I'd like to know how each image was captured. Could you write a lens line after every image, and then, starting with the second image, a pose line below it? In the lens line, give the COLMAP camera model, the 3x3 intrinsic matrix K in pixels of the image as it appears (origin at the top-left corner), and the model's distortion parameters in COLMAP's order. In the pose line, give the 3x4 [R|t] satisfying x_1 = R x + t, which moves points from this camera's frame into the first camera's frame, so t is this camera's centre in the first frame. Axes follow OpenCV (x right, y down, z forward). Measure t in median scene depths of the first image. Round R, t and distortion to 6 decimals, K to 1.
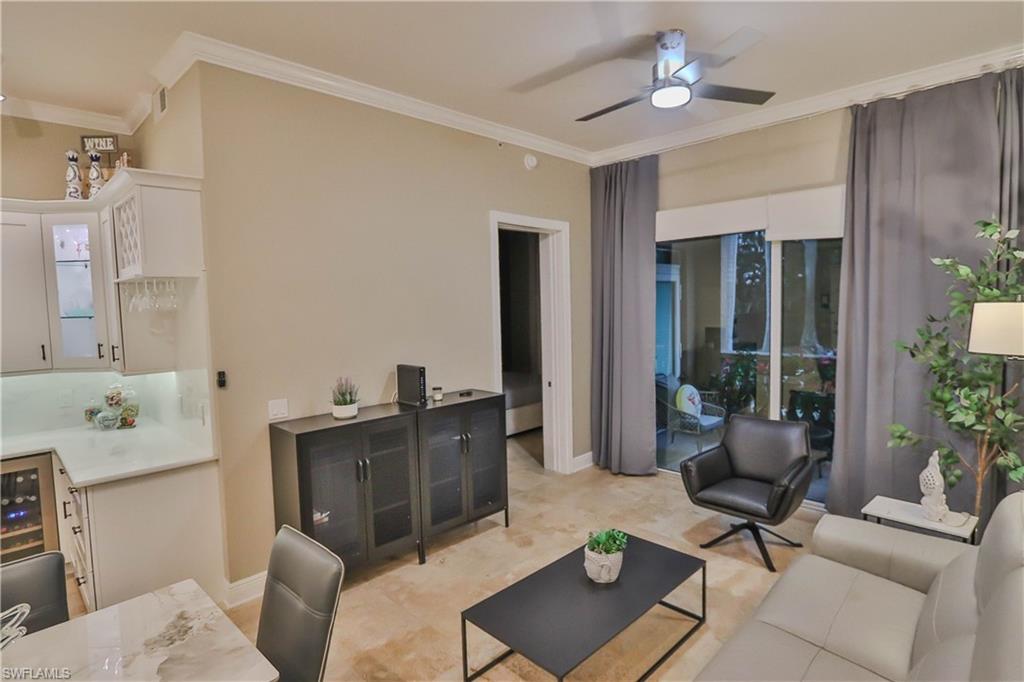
lens RADIAL K [[525.8, 0, 517.1], [0, 525.8, 335.8], [0, 0, 1]] dist [-0.016863, 0.002315]
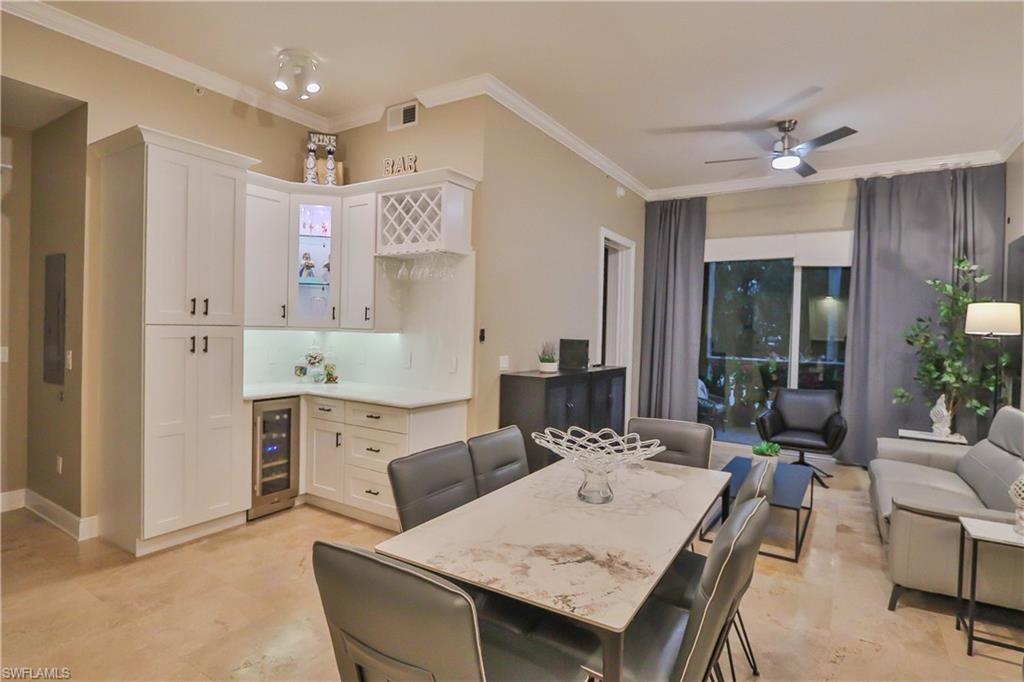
lens RADIAL K [[525.8, 0, 516.4], [0, 525.8, 335.6], [0, 0, 1]] dist [-0.016863, 0.002315]
pose [[0.976978, 0.046345, 0.208246, -0.620231], [-0.035585, 0.997845, -0.055125, 0.126135], [-0.210352, 0.046445, 0.976522, -0.235603]]
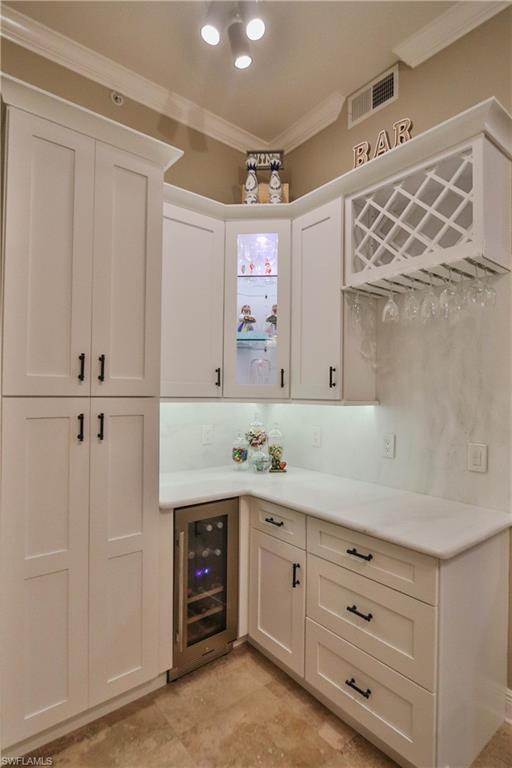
lens RADIAL K [[394.4, 0, 268.3], [0, 394.4, 392.7], [0, 0, 1]] dist [-0.016863, 0.002315]
pose [[0.993728, 0.037002, -0.105522, -0.728779], [-0.044449, 0.996618, -0.069114, 0.094976], [0.102608, 0.073371, 0.992012, 0.347040]]
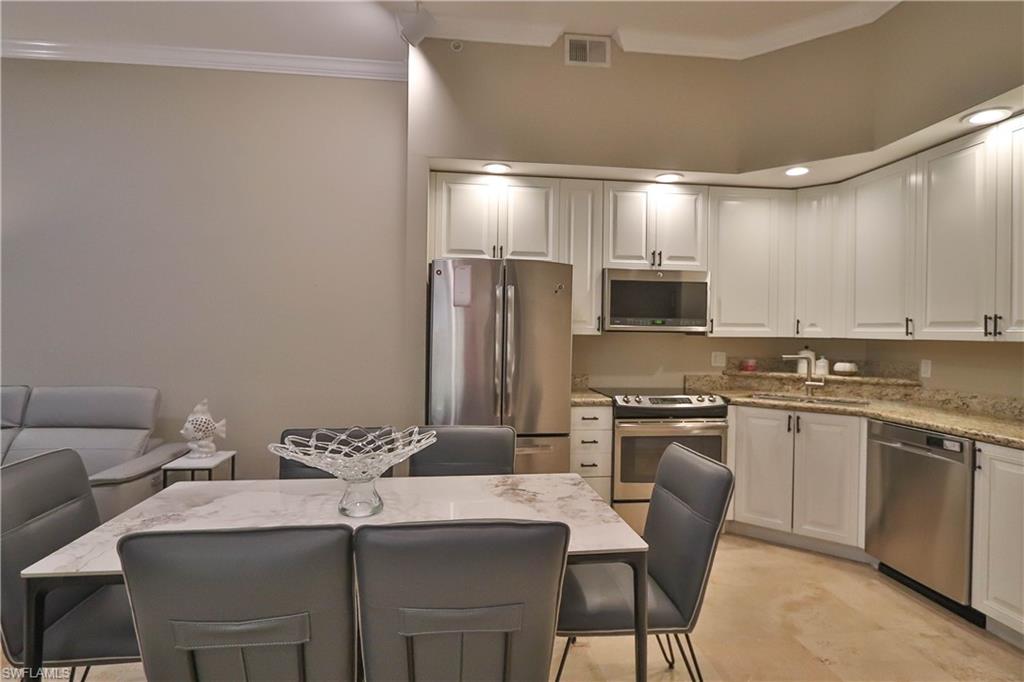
lens RADIAL K [[525.8, 0, 512.6], [0, 525.8, 339.3], [0, 0, 1]] dist [-0.016863, 0.002315]
pose [[-0.779729, 0.006154, 0.626087, -0.810824], [0.042074, 0.998206, 0.042587, 0.101415], [-0.624702, 0.059548, -0.778589, 0.603114]]
